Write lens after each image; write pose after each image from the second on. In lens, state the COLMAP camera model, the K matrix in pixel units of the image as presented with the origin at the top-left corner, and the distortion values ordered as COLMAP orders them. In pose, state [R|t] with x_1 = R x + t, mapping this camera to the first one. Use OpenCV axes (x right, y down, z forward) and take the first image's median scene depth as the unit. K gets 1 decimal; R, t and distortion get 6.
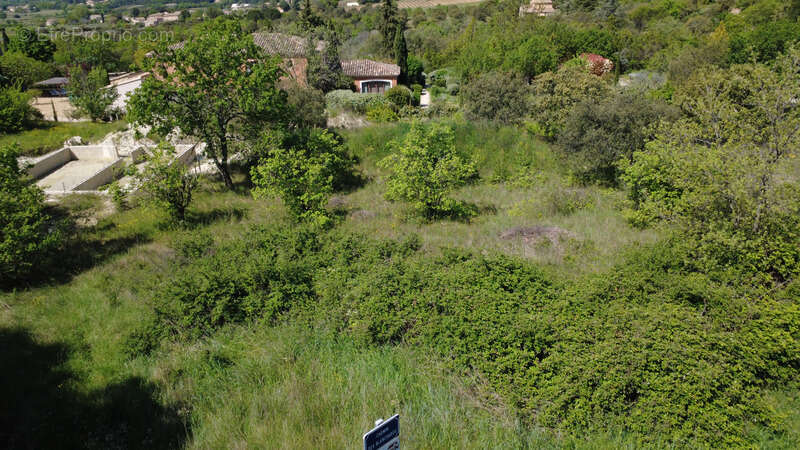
lens RADIAL K [[581.9, 0, 400.2], [0, 581.9, 223.5], [0, 0, 1]] dist [-0.002852, 0.009390]
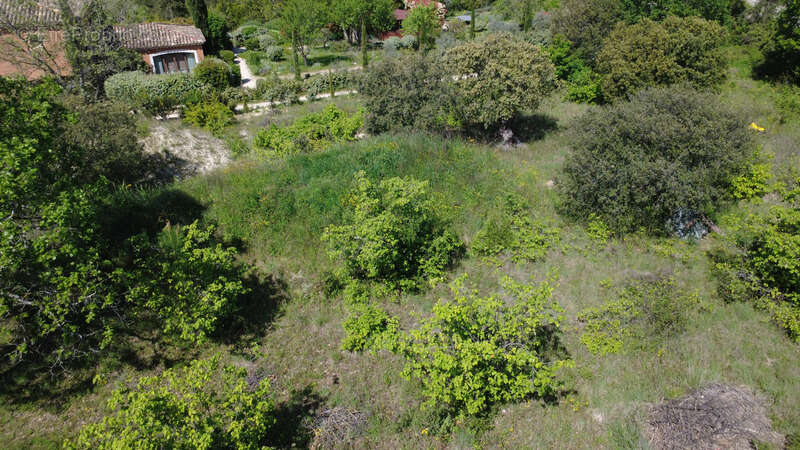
lens RADIAL K [[581.9, 0, 403.6], [0, 581.9, 222.1], [0, 0, 1]] dist [-0.002852, 0.009390]
pose [[0.926740, -0.176777, 0.331517, -0.053053], [0.143439, 0.982026, 0.122675, -0.085434], [-0.347245, -0.066135, 0.935440, 0.205967]]
